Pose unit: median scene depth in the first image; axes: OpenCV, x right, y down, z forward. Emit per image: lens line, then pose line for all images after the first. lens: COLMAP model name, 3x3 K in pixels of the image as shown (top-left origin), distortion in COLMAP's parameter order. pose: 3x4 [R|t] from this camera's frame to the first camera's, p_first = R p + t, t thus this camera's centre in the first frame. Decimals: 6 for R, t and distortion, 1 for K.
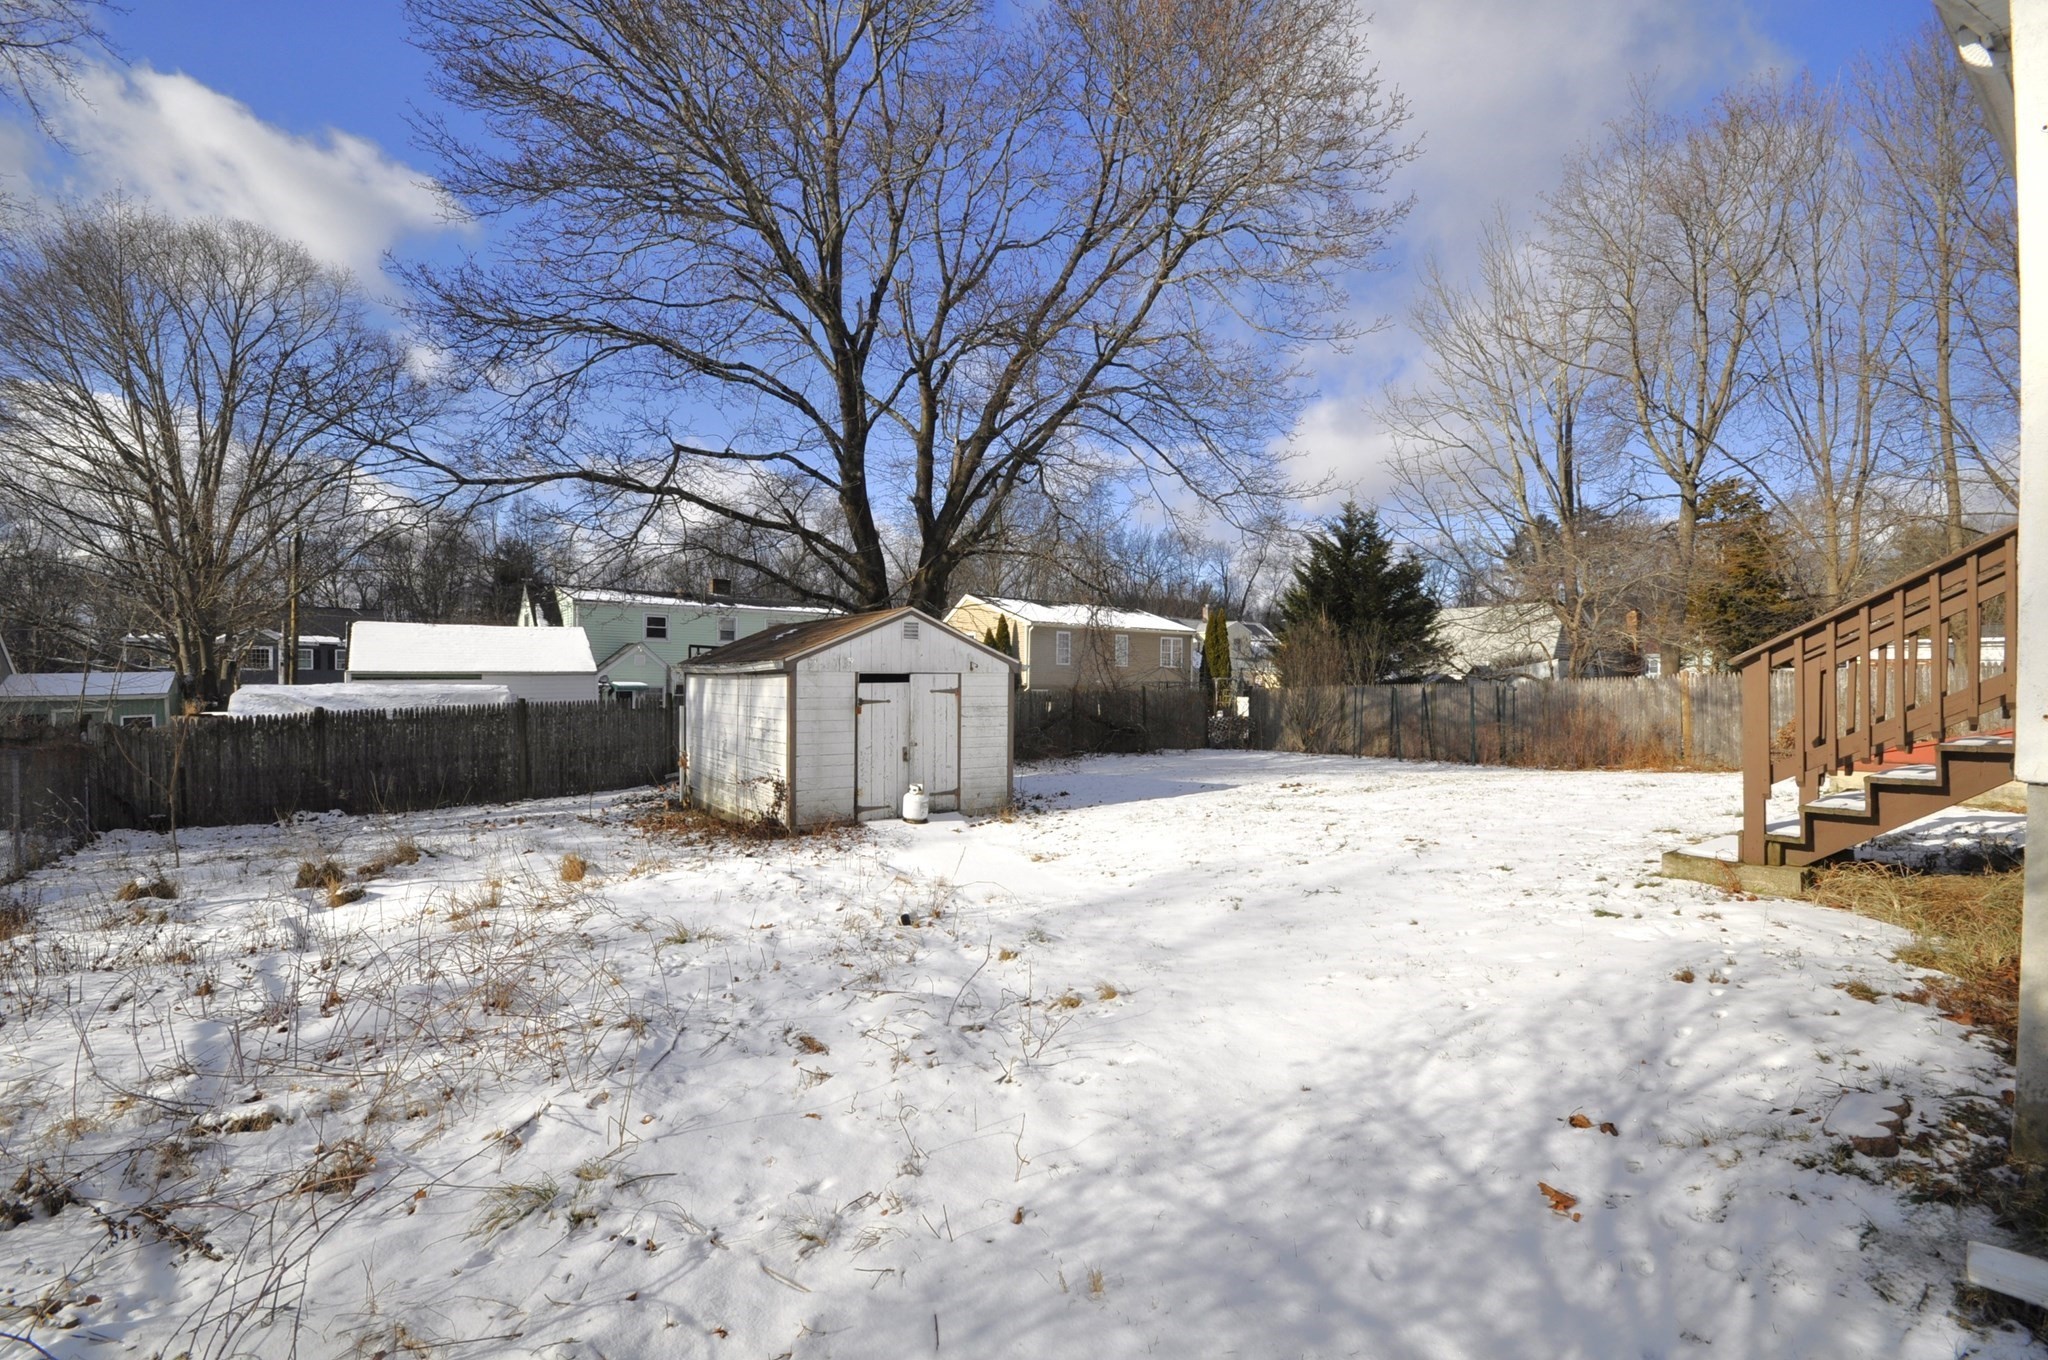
lens RADIAL K [[899.4, 0, 1021.9], [0, 899.4, 678.4], [0, 0, 1]] dist [0.002188, -0.006993]
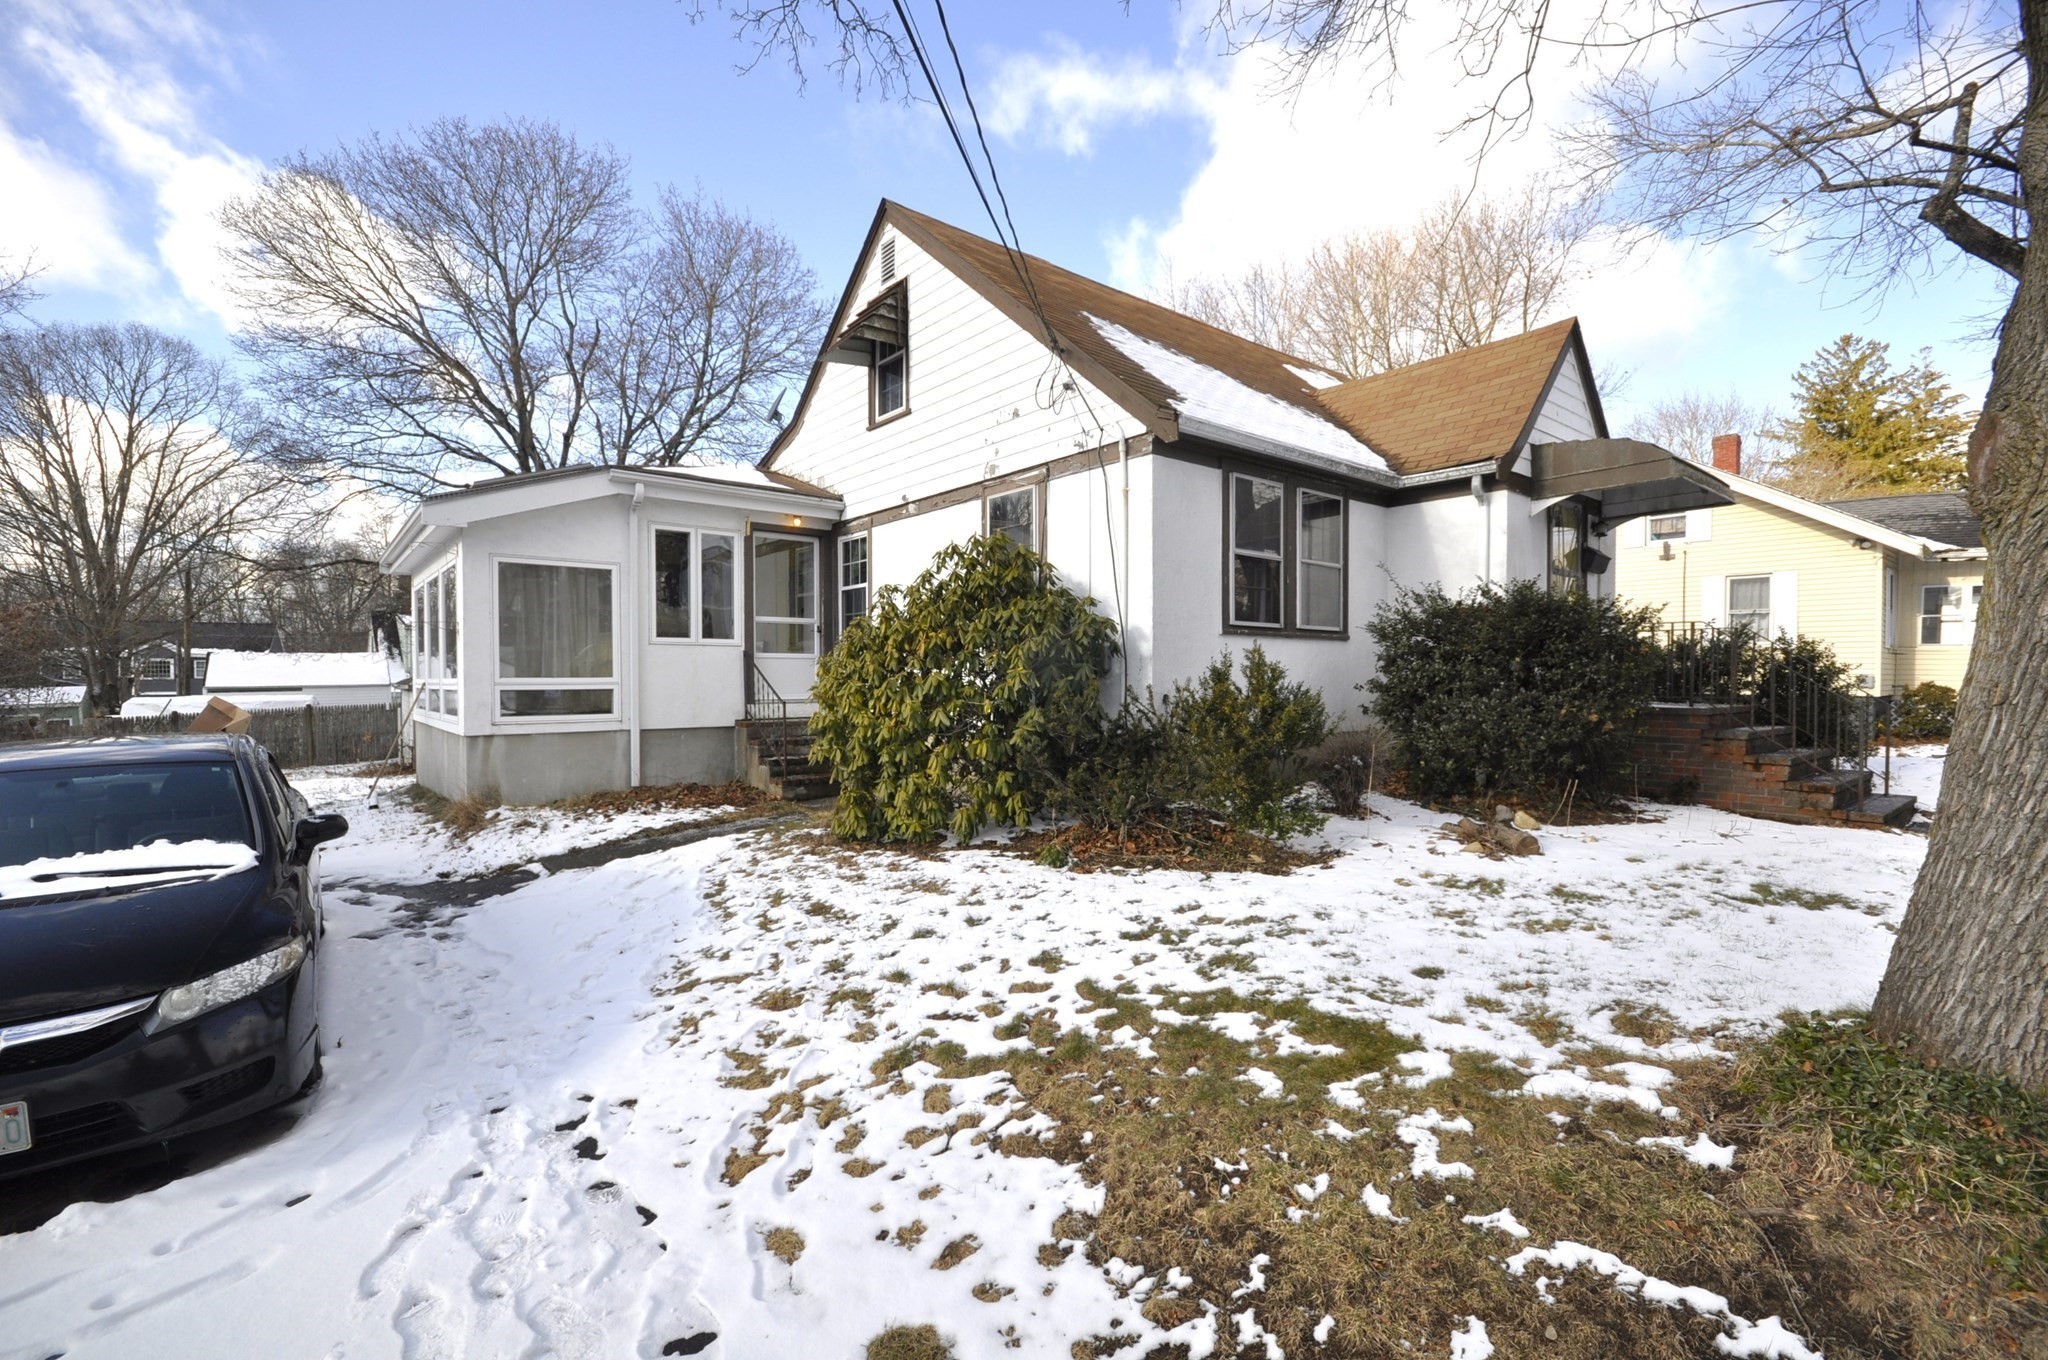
lens RADIAL K [[899.4, 0, 1021.8], [0, 899.4, 691.0], [0, 0, 1]] dist [0.002188, -0.006993]
pose [[0.998596, -0.008119, 0.052354, 0.570501], [0.007486, 0.999897, 0.012275, -0.008968], [-0.052448, -0.011866, 0.998553, -0.609865]]
